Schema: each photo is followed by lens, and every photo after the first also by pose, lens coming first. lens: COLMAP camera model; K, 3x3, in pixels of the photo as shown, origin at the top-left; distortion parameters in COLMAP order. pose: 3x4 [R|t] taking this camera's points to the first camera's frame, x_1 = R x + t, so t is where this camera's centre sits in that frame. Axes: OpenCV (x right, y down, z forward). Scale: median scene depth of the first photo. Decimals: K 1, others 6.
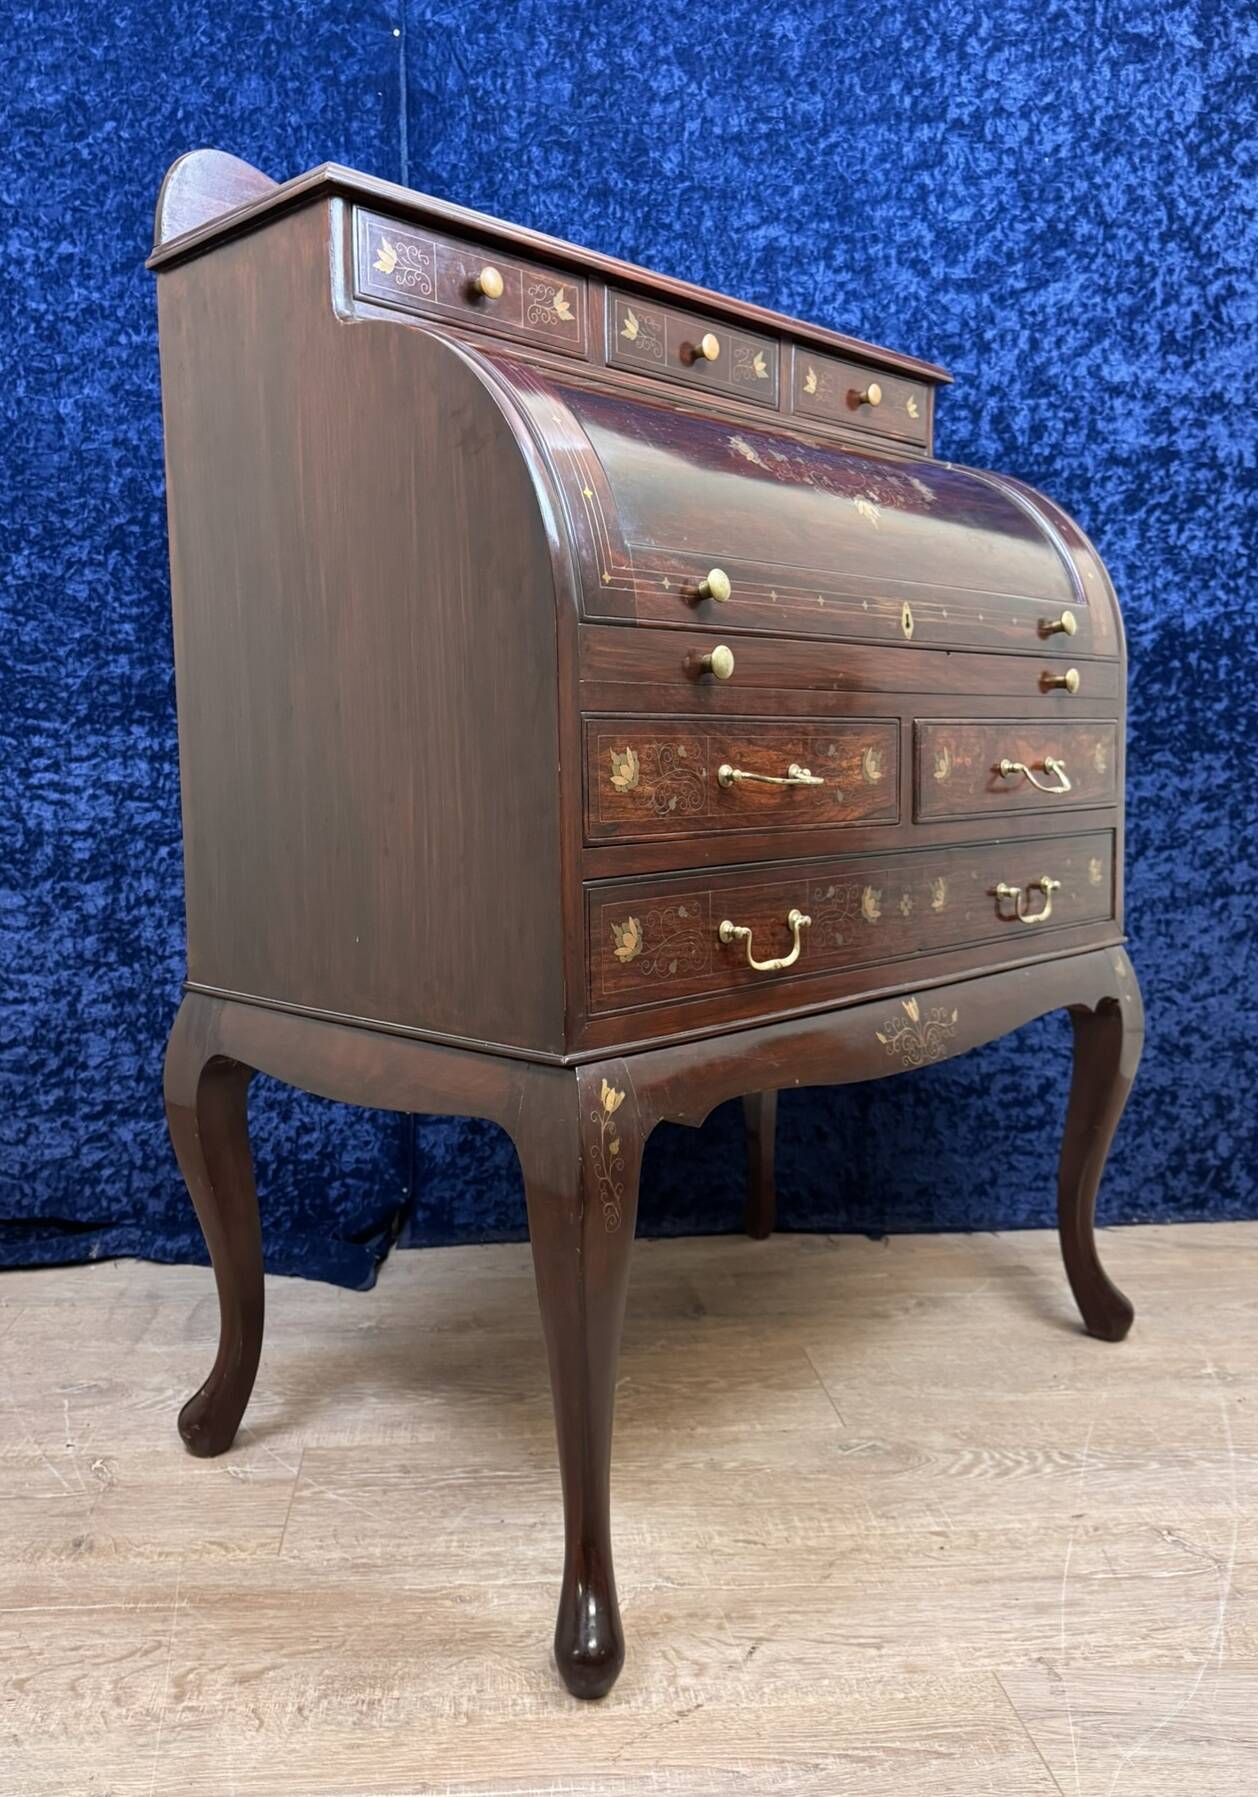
lens RADIAL K [[1289.5, 0, 534.0], [0, 1289.5, 848.1], [0, 0, 1]] dist [0.000585, -0.005303]
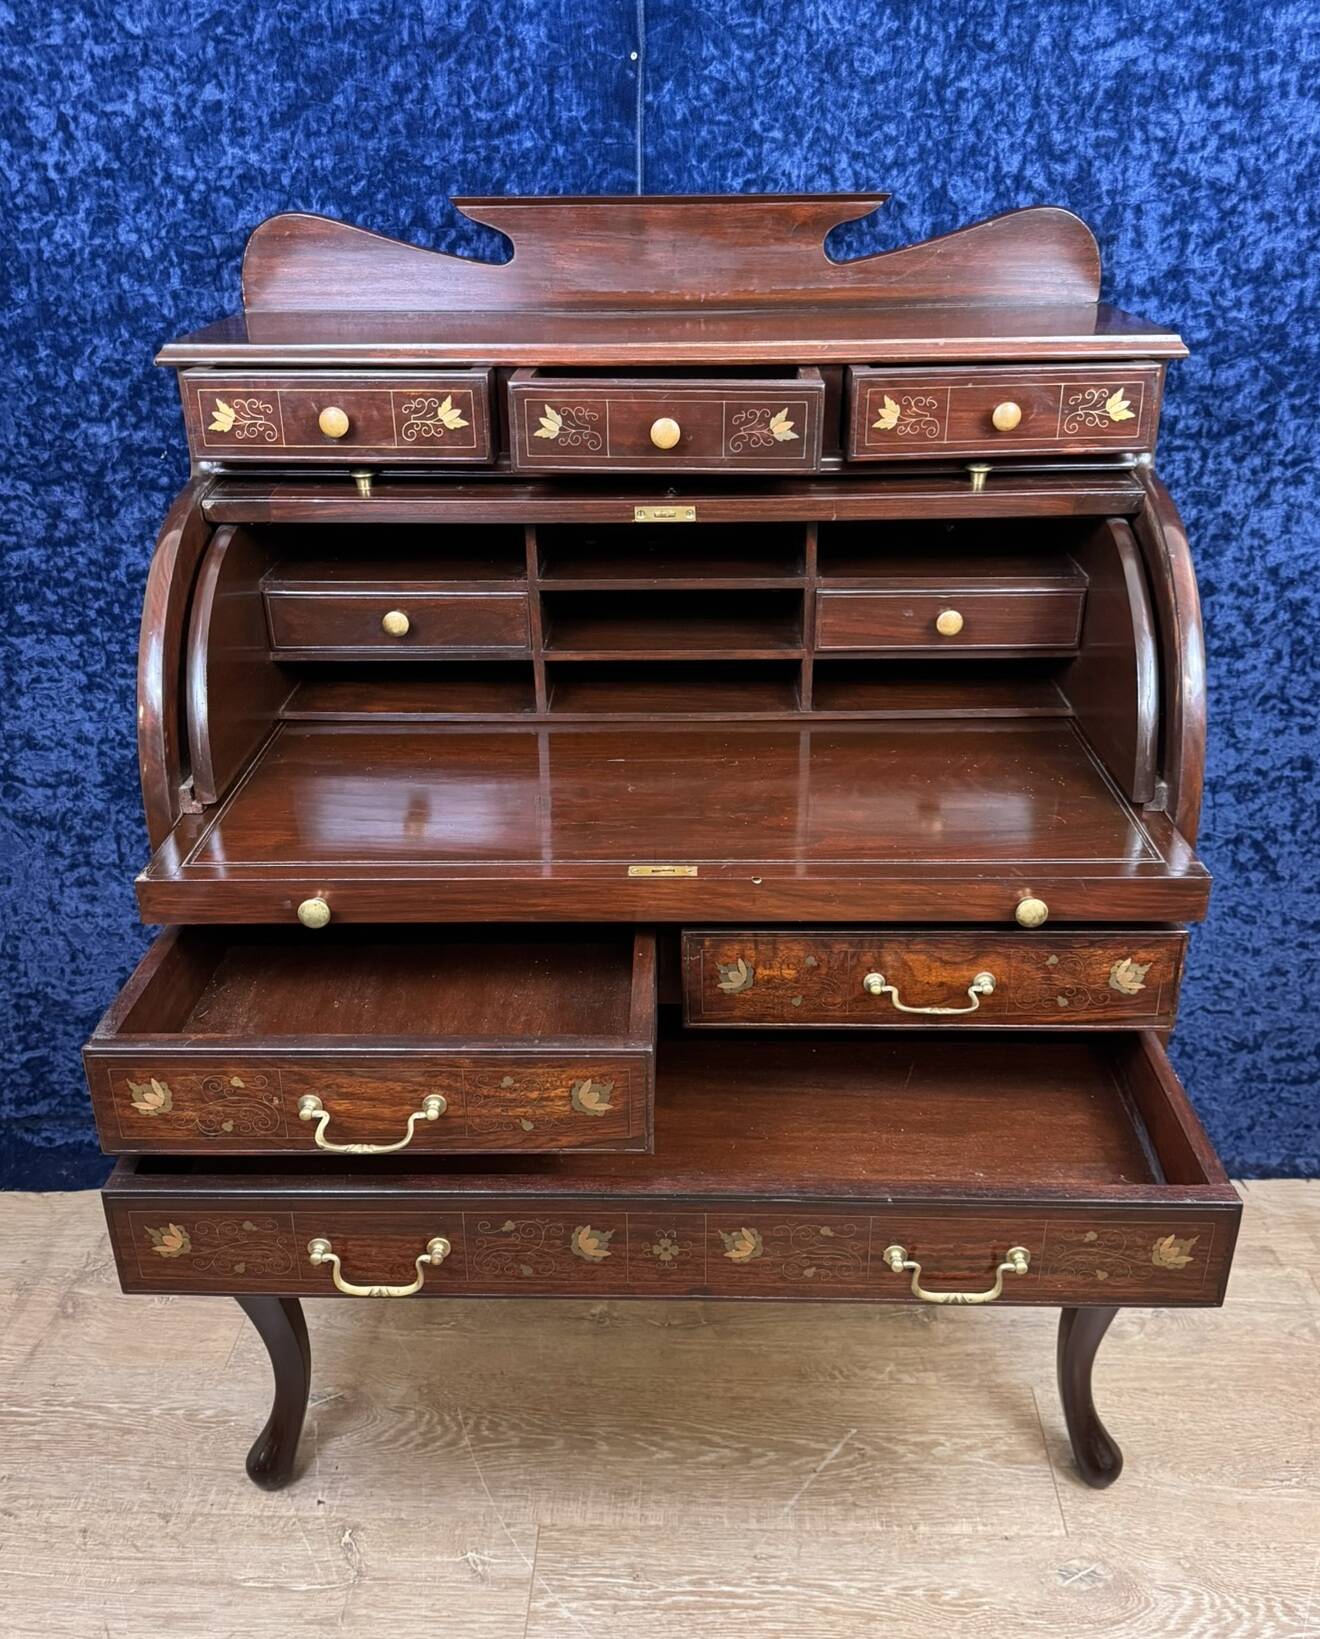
lens RADIAL K [[1330.6, 0, 667.2], [0, 1330.6, 782.9], [0, 0, 1]] dist [-0.003329, -0.000760]
pose [[0.996512, 0.033920, -0.076239, -0.009140], [-0.008557, 0.950375, 0.310990, -0.316951], [0.083004, -0.309253, 0.947350, 0.121974]]
